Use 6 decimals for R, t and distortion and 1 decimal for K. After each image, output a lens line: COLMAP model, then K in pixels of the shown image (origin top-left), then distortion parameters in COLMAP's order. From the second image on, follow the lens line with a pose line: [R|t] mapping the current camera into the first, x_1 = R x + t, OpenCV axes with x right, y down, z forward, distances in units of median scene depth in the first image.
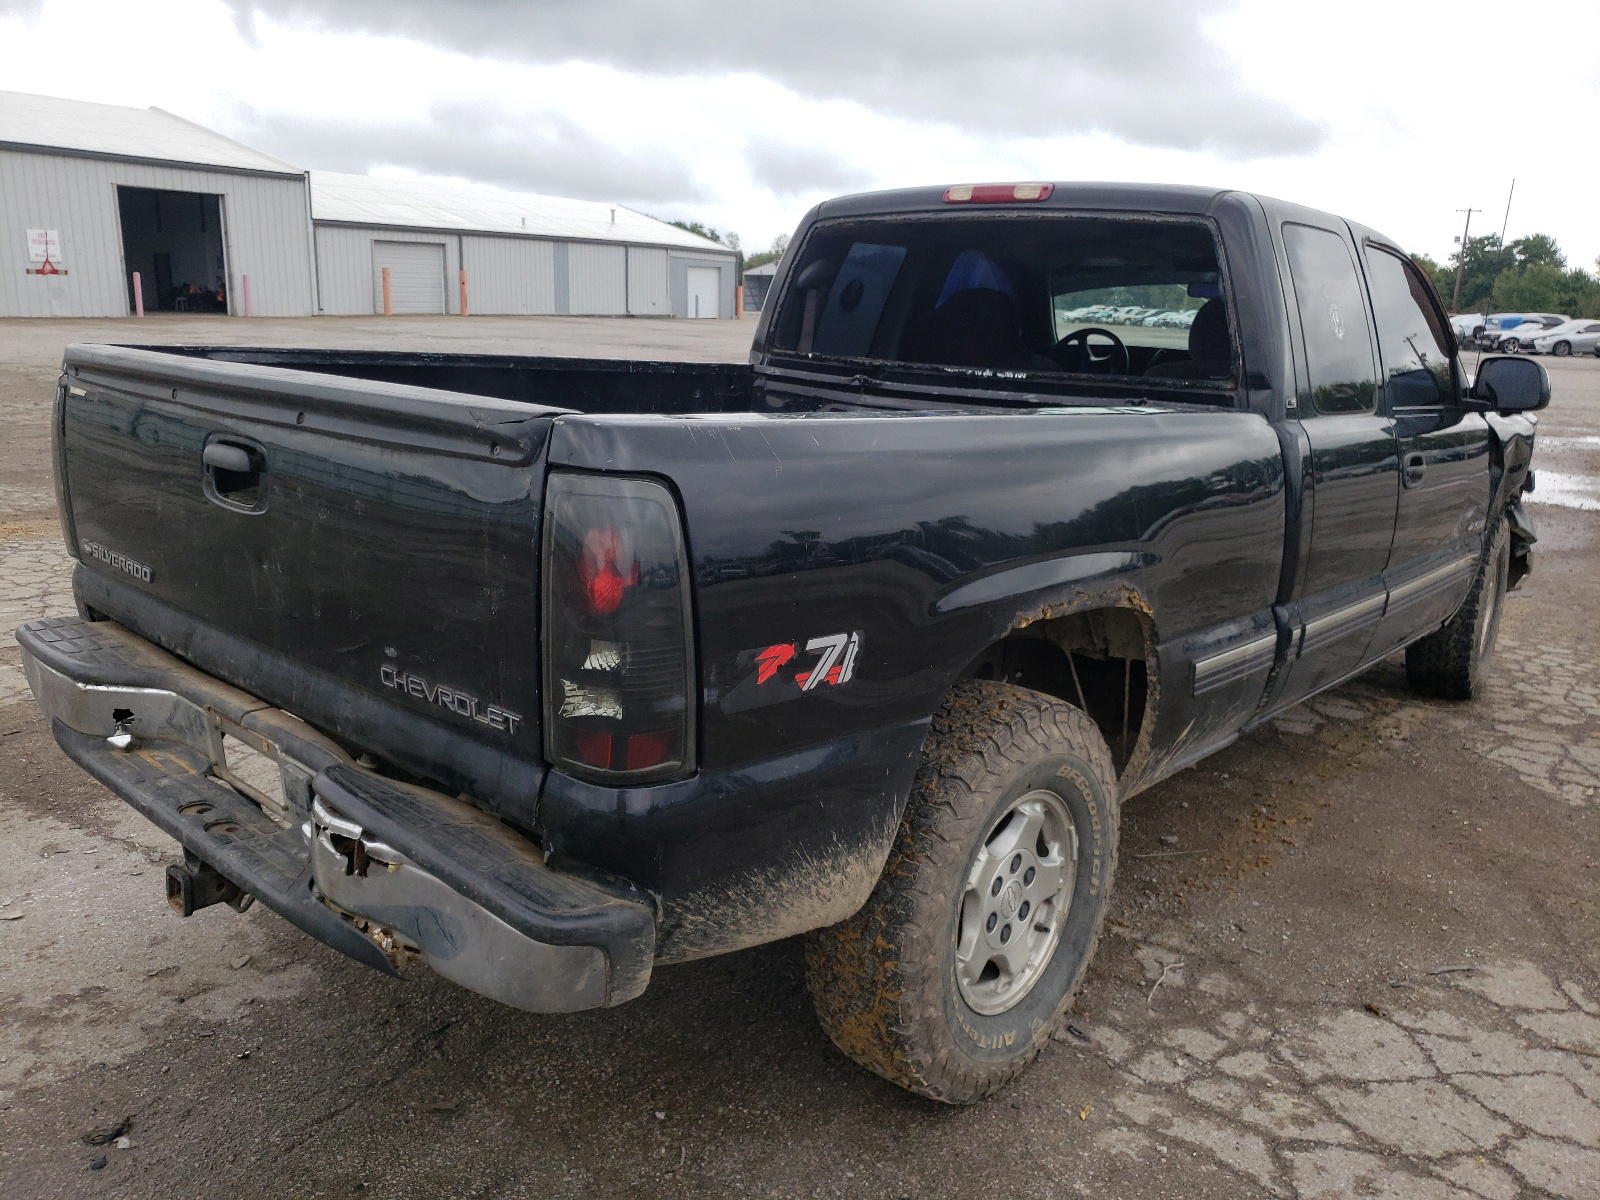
lens RADIAL K [[1318.8, 0, 800.0], [0, 1318.8, 600.0], [0, 0, 1]] dist [0.040399, 0.001021]
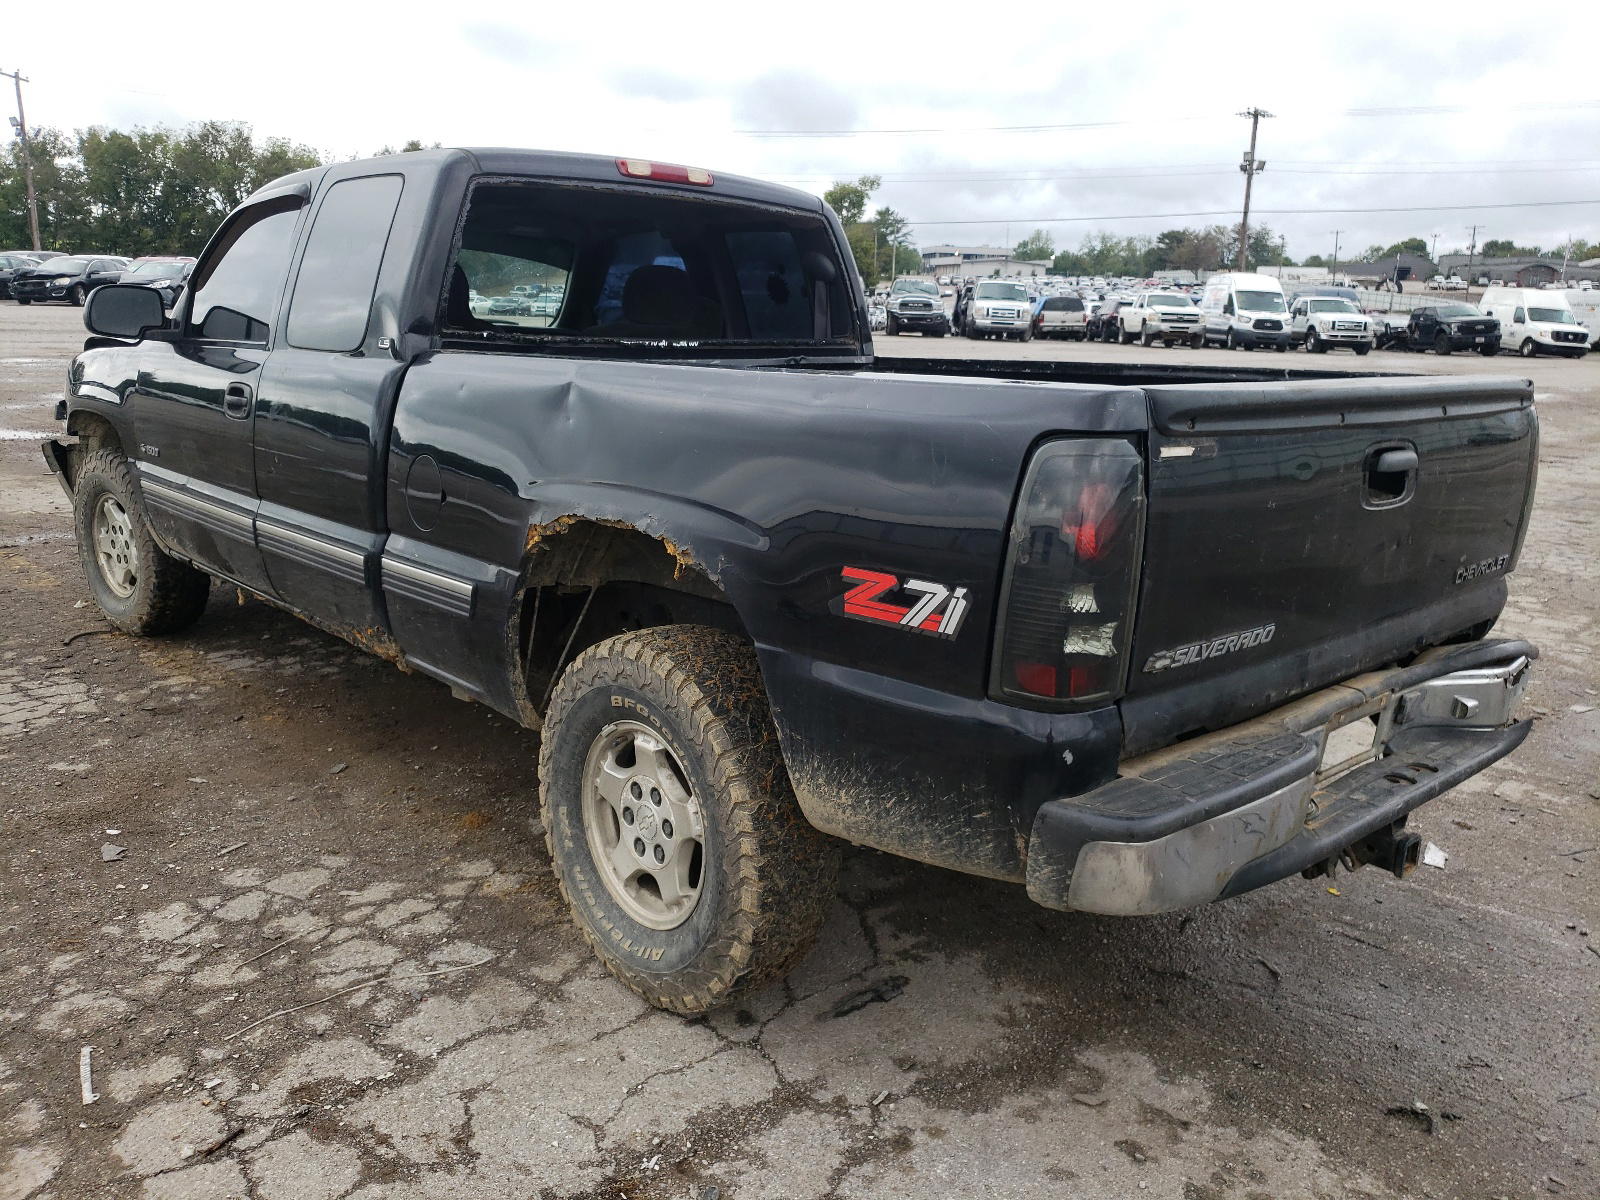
lens RADIAL K [[1318.8, 0, 800.0], [0, 1318.8, 600.0], [0, 0, 1]] dist [0.040399, 0.001021]
pose [[0.043415, -0.255490, 0.965836, -0.949502], [0.185454, 0.952007, 0.243496, -0.219838], [-0.981693, 0.168546, 0.088713, 0.859369]]
